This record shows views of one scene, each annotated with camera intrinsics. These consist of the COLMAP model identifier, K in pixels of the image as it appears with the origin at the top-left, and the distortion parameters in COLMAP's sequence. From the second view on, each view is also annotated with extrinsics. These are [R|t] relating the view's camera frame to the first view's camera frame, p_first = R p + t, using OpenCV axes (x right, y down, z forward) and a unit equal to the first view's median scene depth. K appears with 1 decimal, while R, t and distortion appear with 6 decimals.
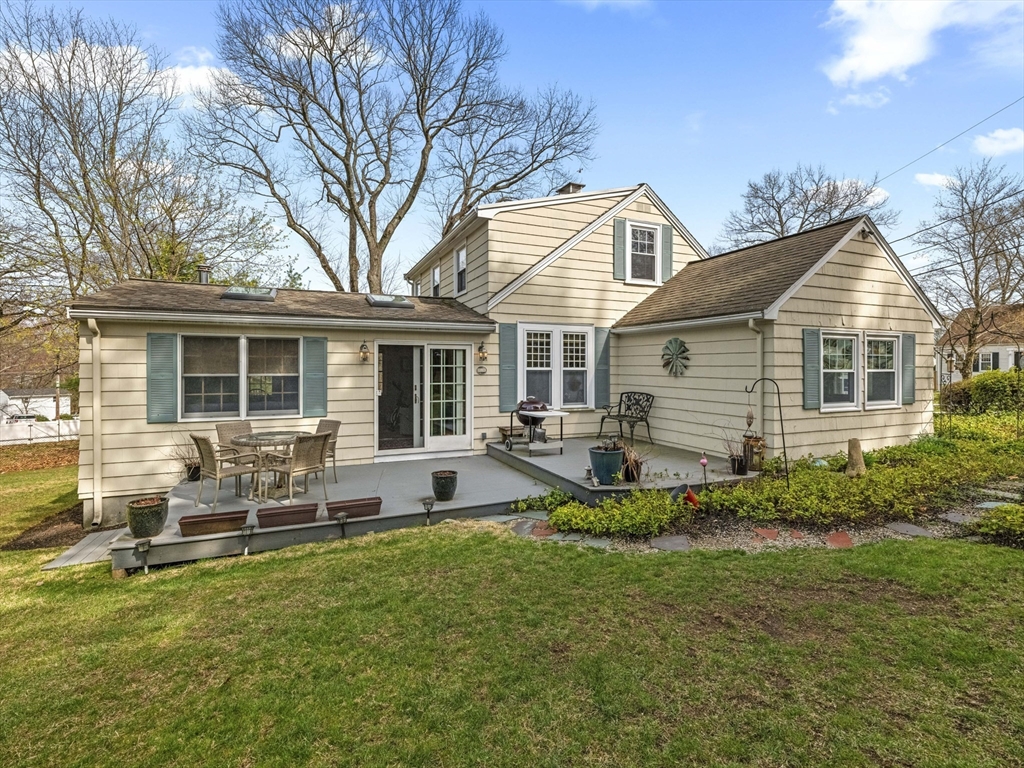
lens RADIAL K [[477.3, 0, 512.7], [0, 477.3, 370.7], [0, 0, 1]] dist [-0.000500, 0.000147]
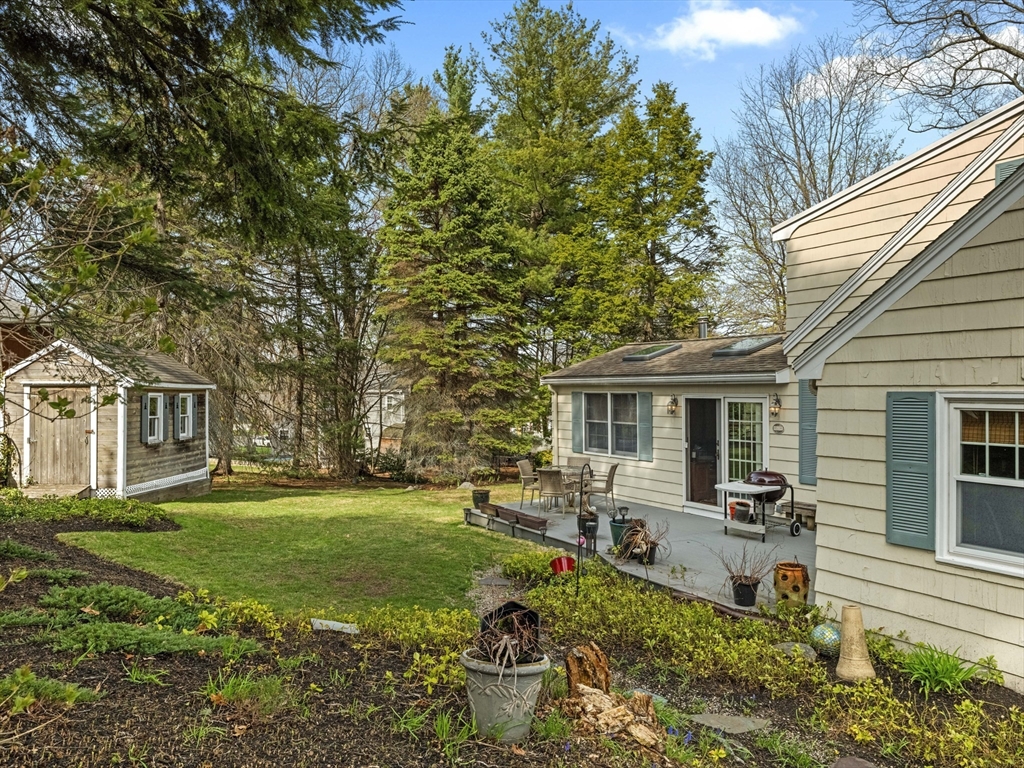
lens RADIAL K [[686.6, 0, 512.0], [0, 686.6, 384.0], [0, 0, 1]] dist [-0.008885, -0.003858]
pose [[0.156618, -0.002169, -0.987657, 1.333024], [0.004255, 0.999990, -0.001522, -0.100138], [0.987650, -0.003964, 0.156626, 0.471474]]
